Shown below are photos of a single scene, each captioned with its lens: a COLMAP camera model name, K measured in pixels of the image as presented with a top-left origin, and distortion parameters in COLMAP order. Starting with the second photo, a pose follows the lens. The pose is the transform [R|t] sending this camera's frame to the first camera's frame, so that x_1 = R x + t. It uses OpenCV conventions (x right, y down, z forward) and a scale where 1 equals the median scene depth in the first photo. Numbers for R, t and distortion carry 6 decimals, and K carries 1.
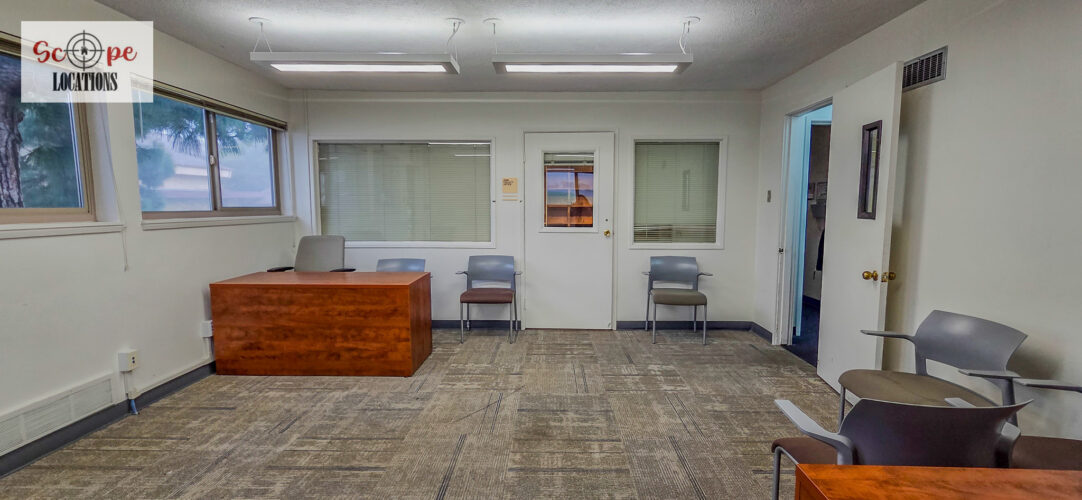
lens RADIAL K [[446.6, 0, 537.2], [0, 446.6, 250.7], [0, 0, 1]] dist [0.003563, 0.000234]
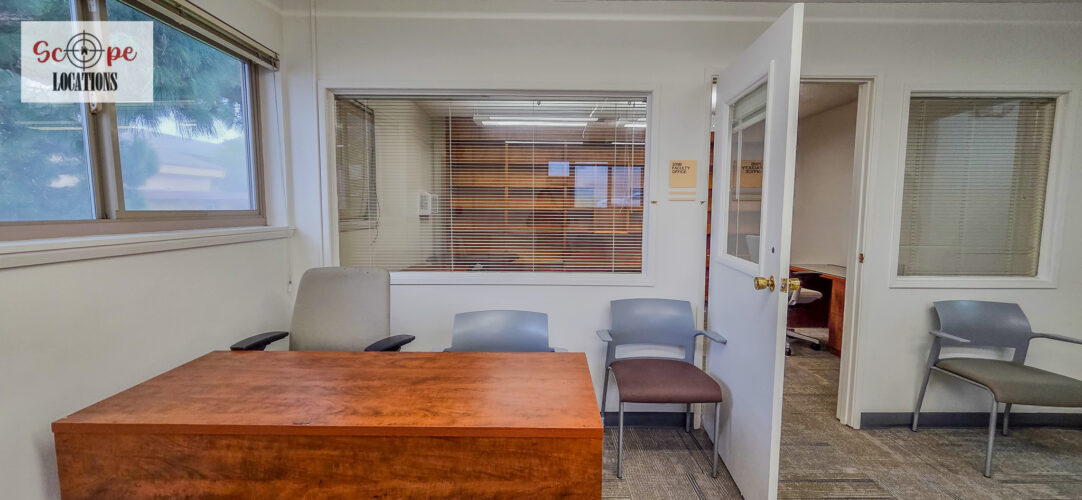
lens RADIAL K [[446.6, 0, 545.3], [0, 446.6, 250.8], [0, 0, 1]] dist [0.003563, 0.000234]
pose [[0.999866, 0.002039, 0.016249, -0.249102], [-0.001932, 0.999976, -0.006581, -0.047411], [-0.016262, 0.006549, 0.999846, 0.463222]]
